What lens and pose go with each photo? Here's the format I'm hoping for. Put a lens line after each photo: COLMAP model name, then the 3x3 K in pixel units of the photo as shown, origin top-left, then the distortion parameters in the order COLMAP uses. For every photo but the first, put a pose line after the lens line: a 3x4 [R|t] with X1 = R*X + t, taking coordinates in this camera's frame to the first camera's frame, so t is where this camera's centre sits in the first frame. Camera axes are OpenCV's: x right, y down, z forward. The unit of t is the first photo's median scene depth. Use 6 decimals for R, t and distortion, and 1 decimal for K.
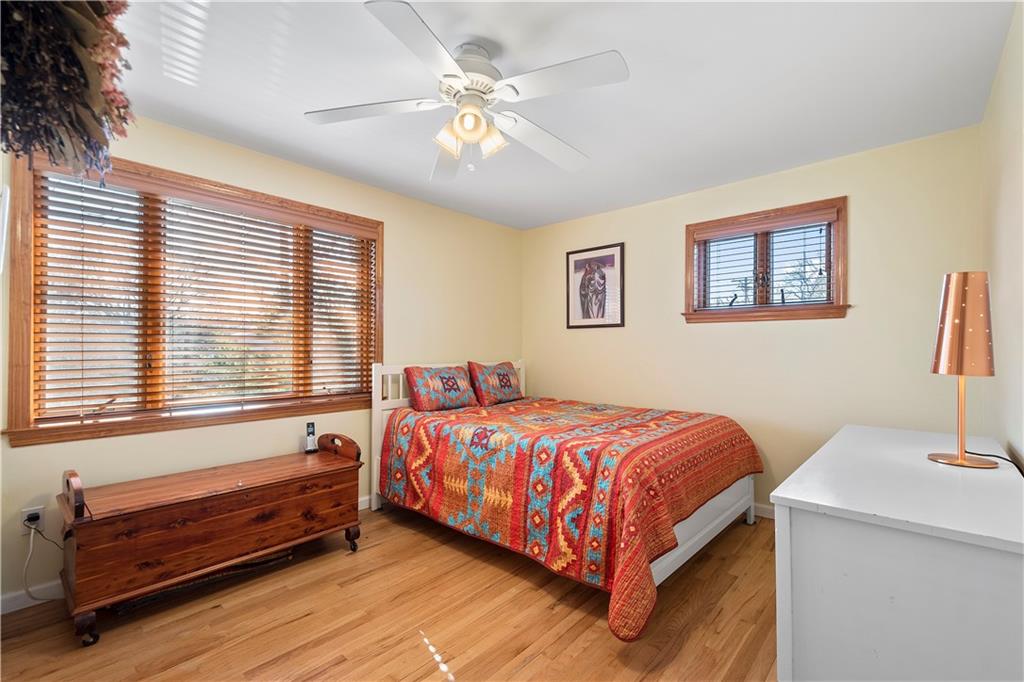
lens RADIAL K [[452.2, 0, 517.0], [0, 452.2, 336.2], [0, 0, 1]] dist [0.038780, -0.007021]
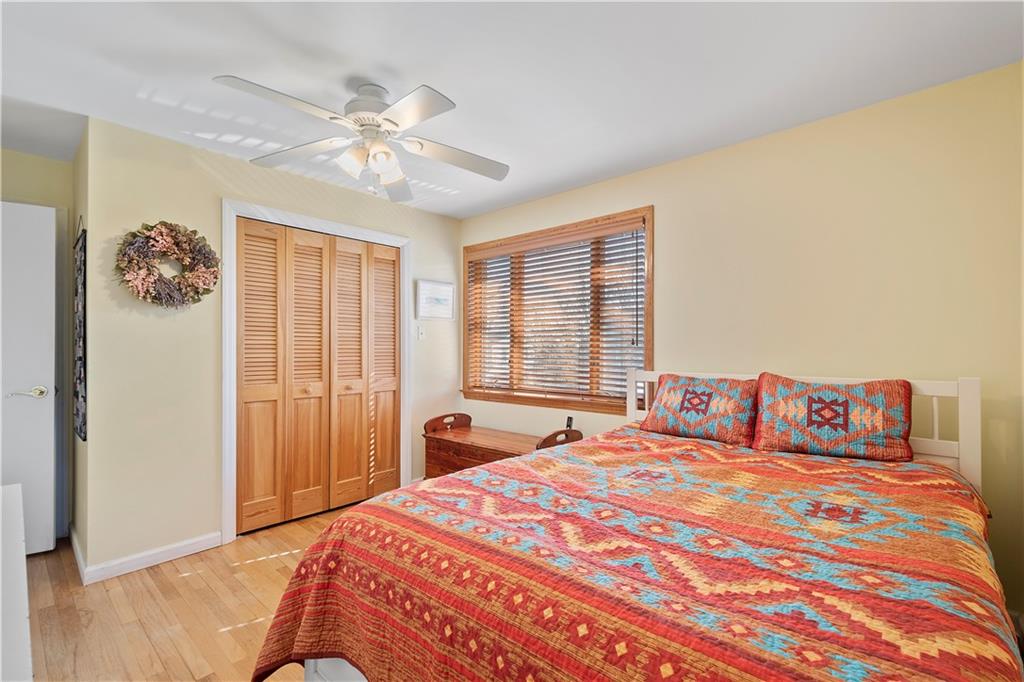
lens RADIAL K [[452.2, 0, 517.0], [0, 452.2, 336.2], [0, 0, 1]] dist [0.038780, -0.007021]
pose [[0.003910, -0.029281, -0.999564, 0.602725], [0.032662, 0.999042, -0.029138, 0.016506], [0.999459, -0.032534, 0.004862, 0.779452]]
